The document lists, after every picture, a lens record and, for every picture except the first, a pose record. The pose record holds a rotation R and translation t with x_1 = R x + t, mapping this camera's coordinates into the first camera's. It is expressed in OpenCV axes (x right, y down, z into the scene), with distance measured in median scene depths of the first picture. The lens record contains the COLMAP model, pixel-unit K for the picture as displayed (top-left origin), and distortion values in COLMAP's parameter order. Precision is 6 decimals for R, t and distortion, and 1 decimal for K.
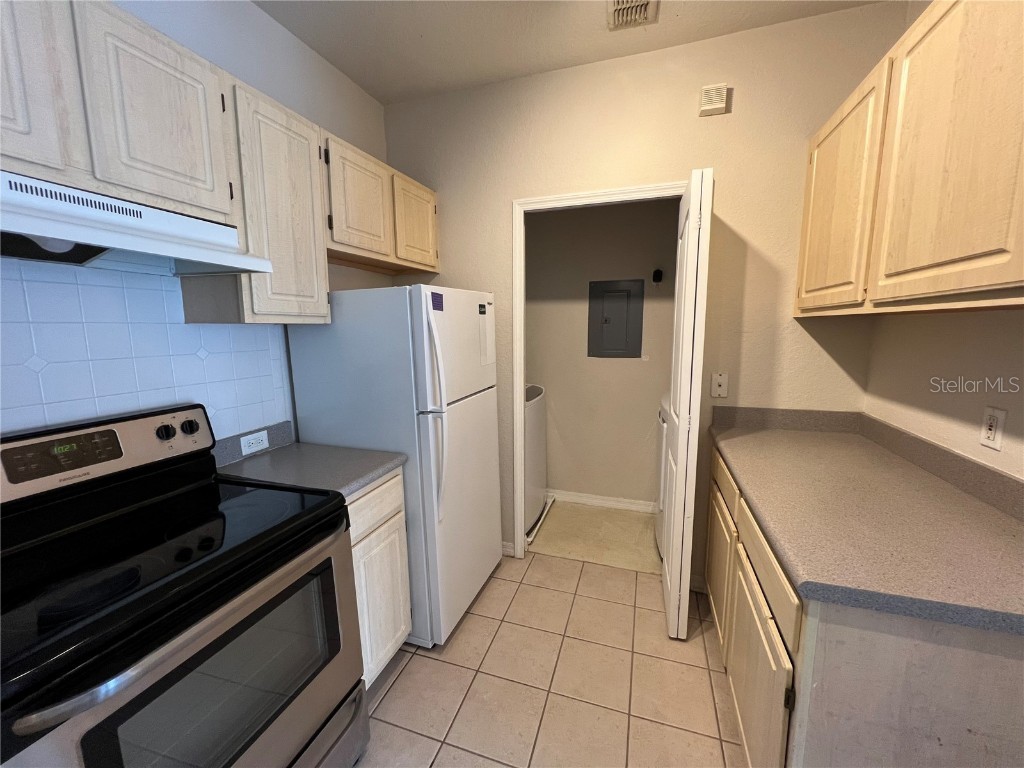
lens RADIAL K [[410.1, 0, 512.9], [0, 410.1, 384.8], [0, 0, 1]] dist [0.000515, -0.000243]
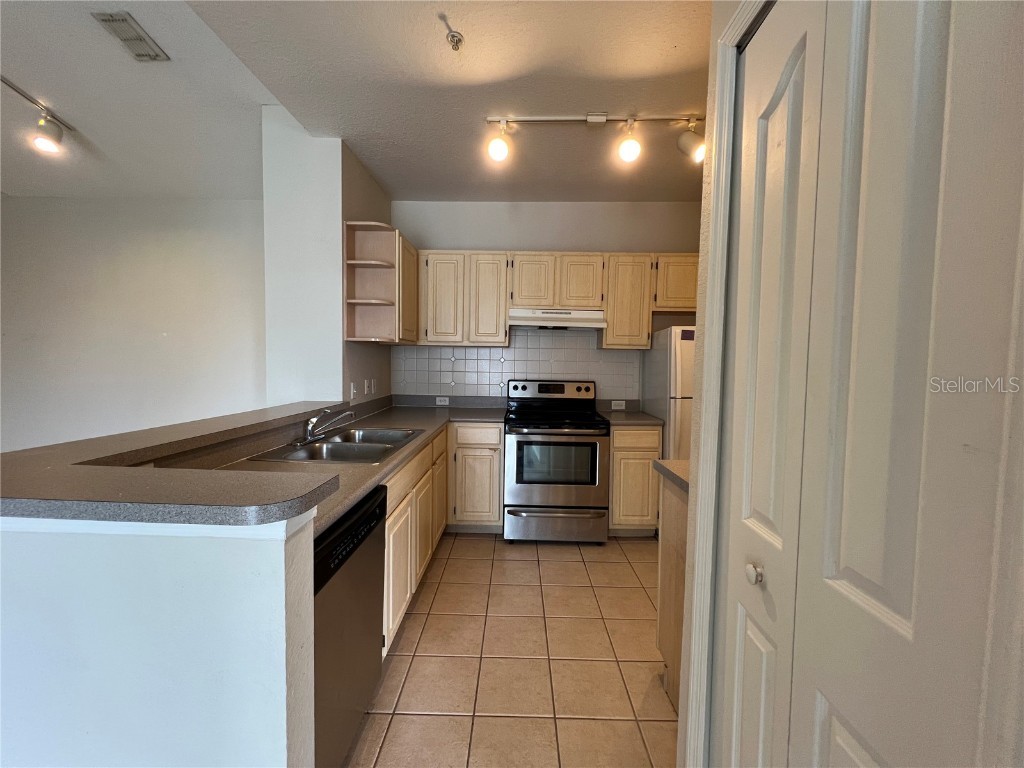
lens RADIAL K [[410.1, 0, 513.2], [0, 410.1, 384.6], [0, 0, 1]] dist [0.000515, -0.000243]
pose [[0.300567, 0.054110, -0.952224, 1.494724], [-0.151683, 0.988394, 0.008287, 0.122916], [0.941622, 0.141945, 0.305287, -0.218199]]
